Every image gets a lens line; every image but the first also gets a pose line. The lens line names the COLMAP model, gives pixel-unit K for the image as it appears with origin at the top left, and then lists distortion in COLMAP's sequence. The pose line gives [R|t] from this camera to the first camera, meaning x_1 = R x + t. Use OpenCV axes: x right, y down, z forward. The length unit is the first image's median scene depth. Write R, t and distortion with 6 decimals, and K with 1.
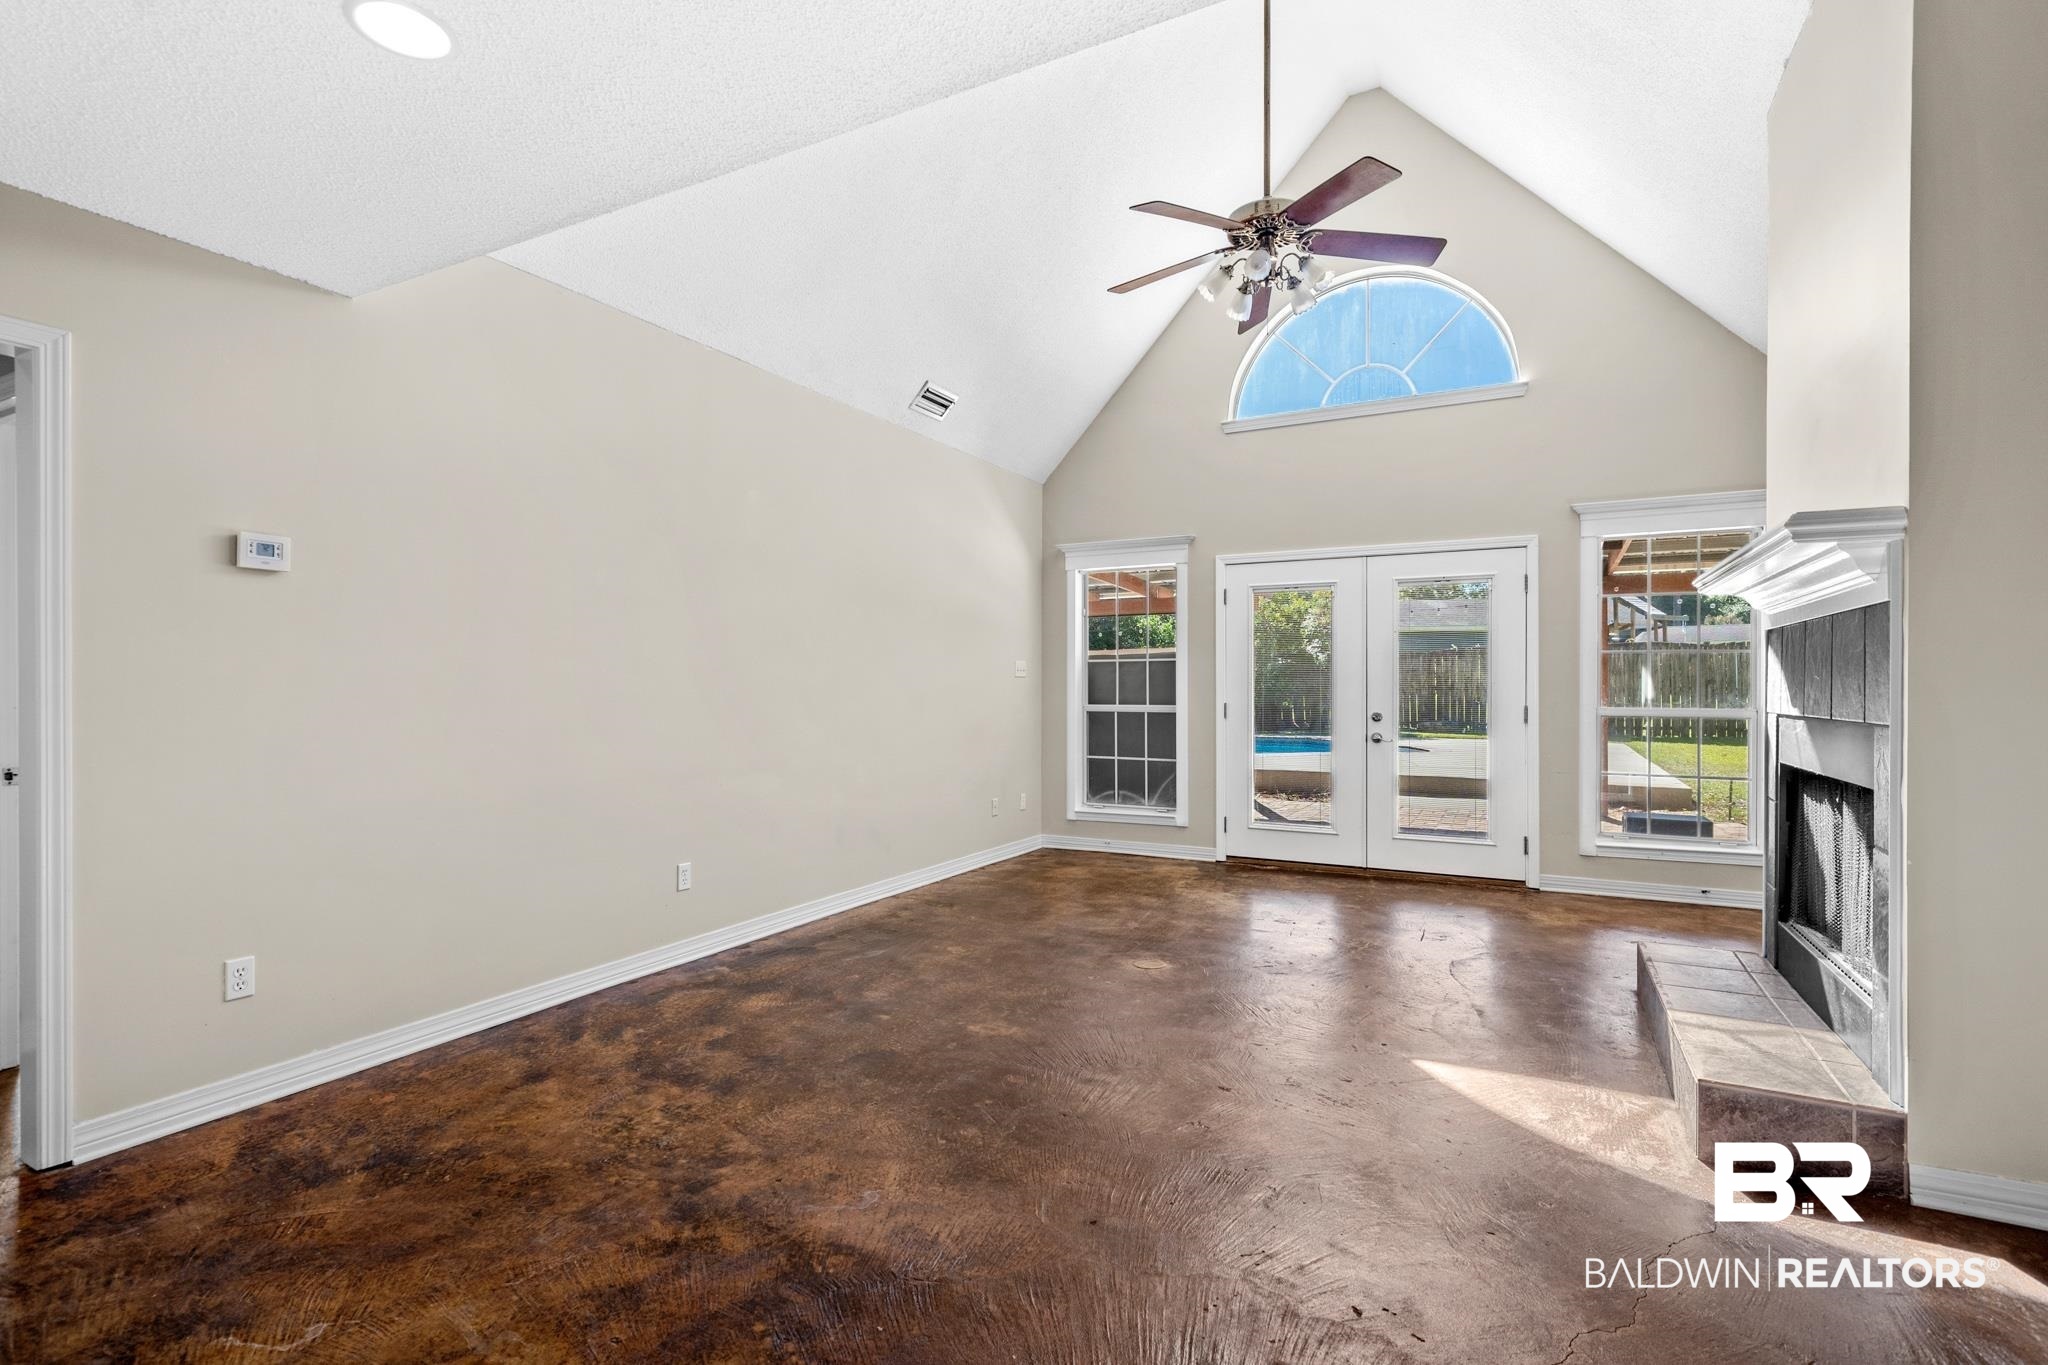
lens RADIAL K [[941.6, 0, 1026.0], [0, 941.6, 688.4], [0, 0, 1]] dist [0.002346, 0.001203]
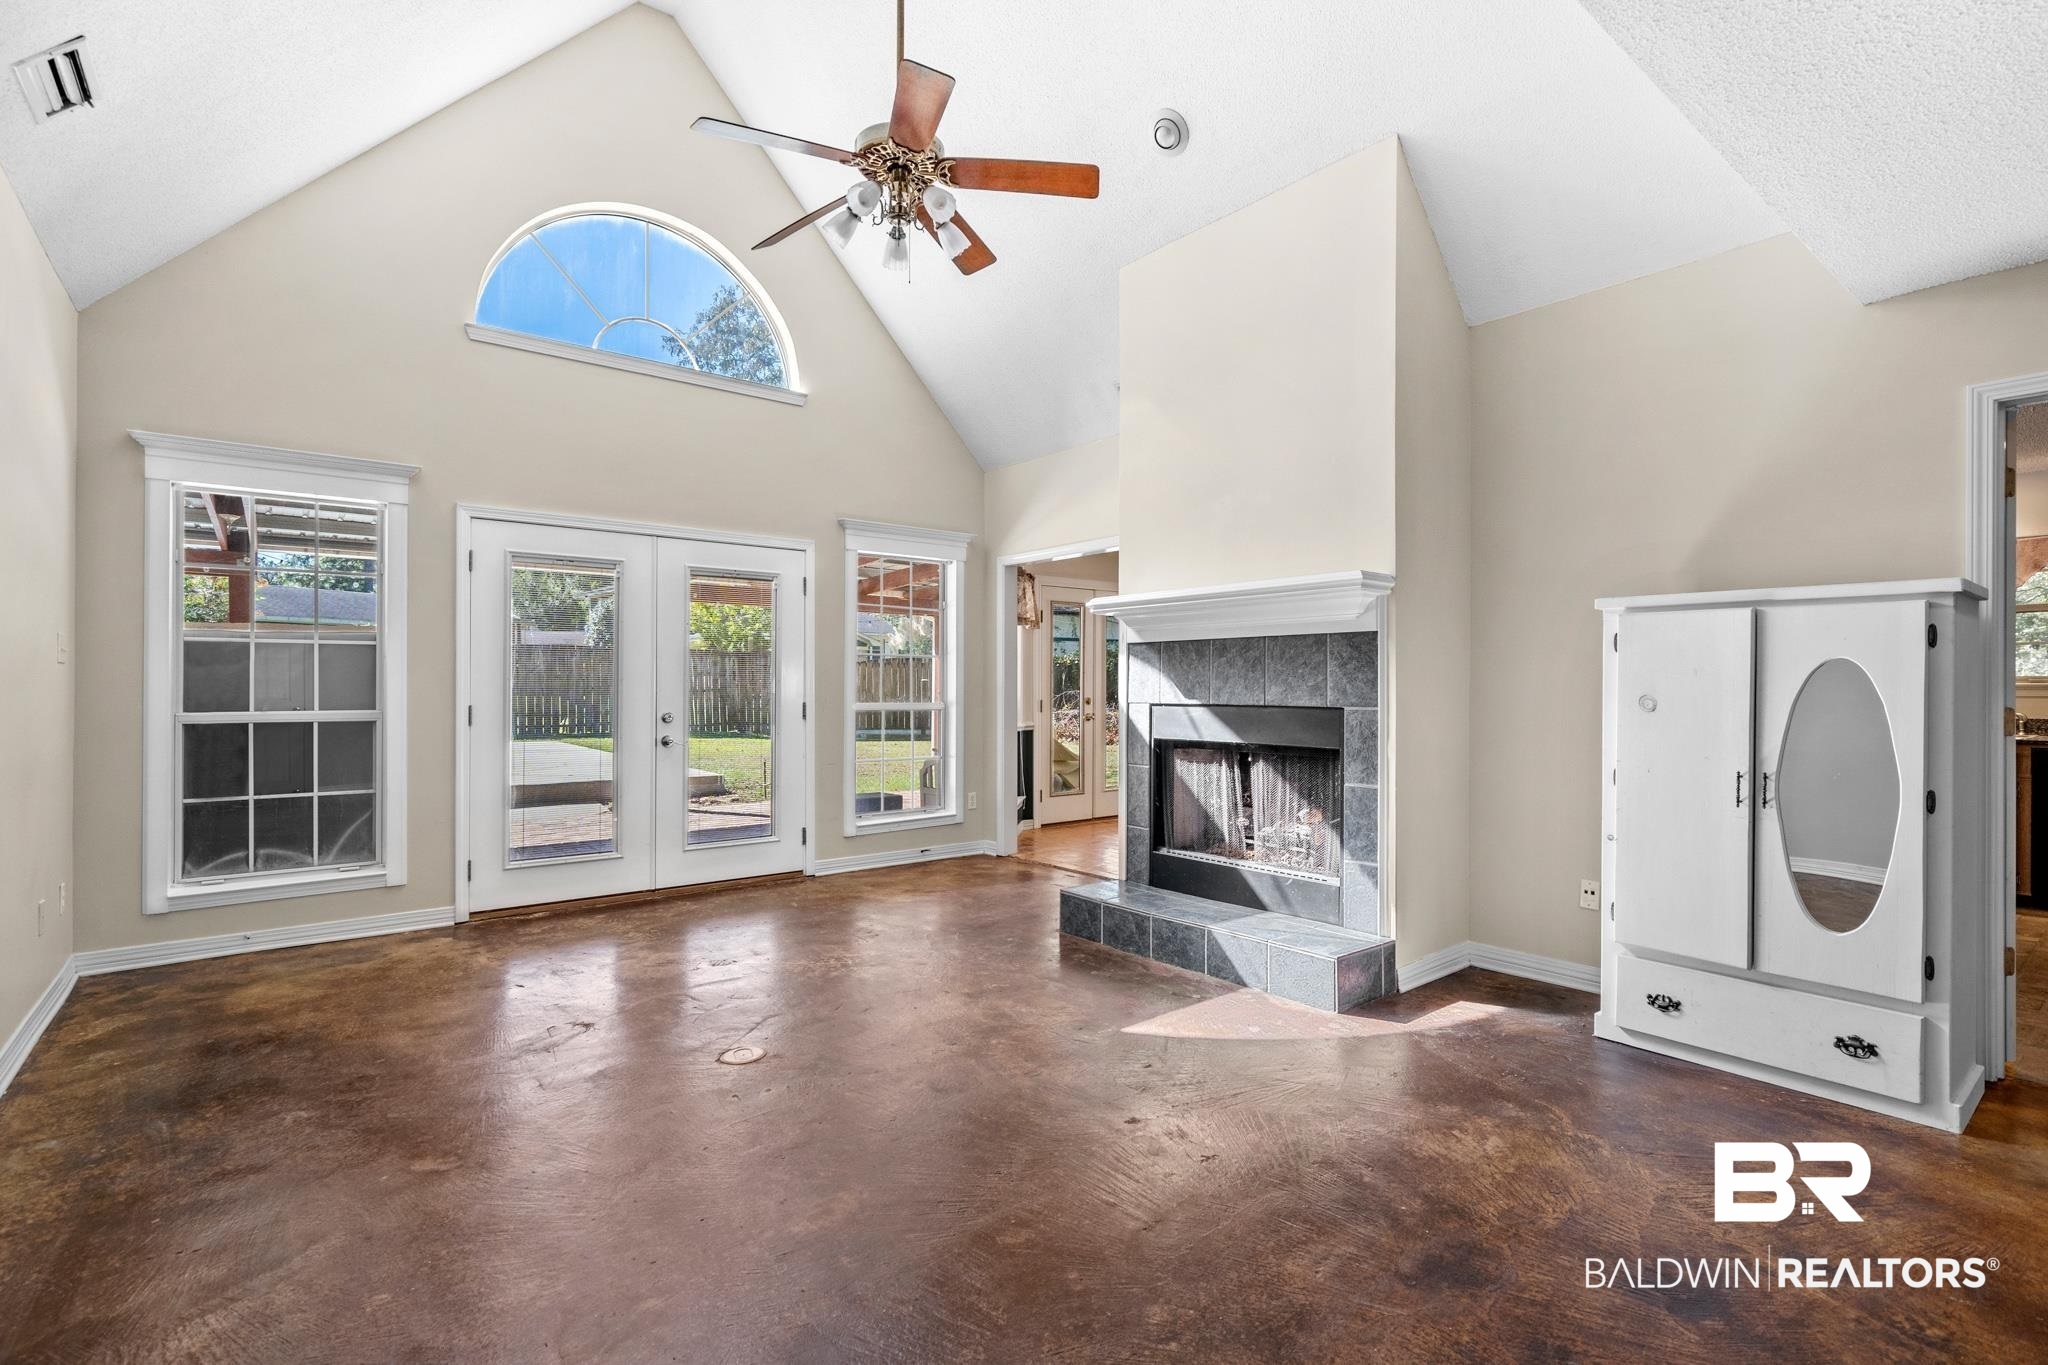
lens RADIAL K [[941.6, 0, 1015.1], [0, 941.6, 683.0], [0, 0, 1]] dist [0.002346, 0.001203]
pose [[0.409127, 0.006277, 0.912456, -0.289721], [-0.000045, 0.999976, -0.006858, 0.003141], [-0.912478, 0.002765, 0.409118, 0.315191]]
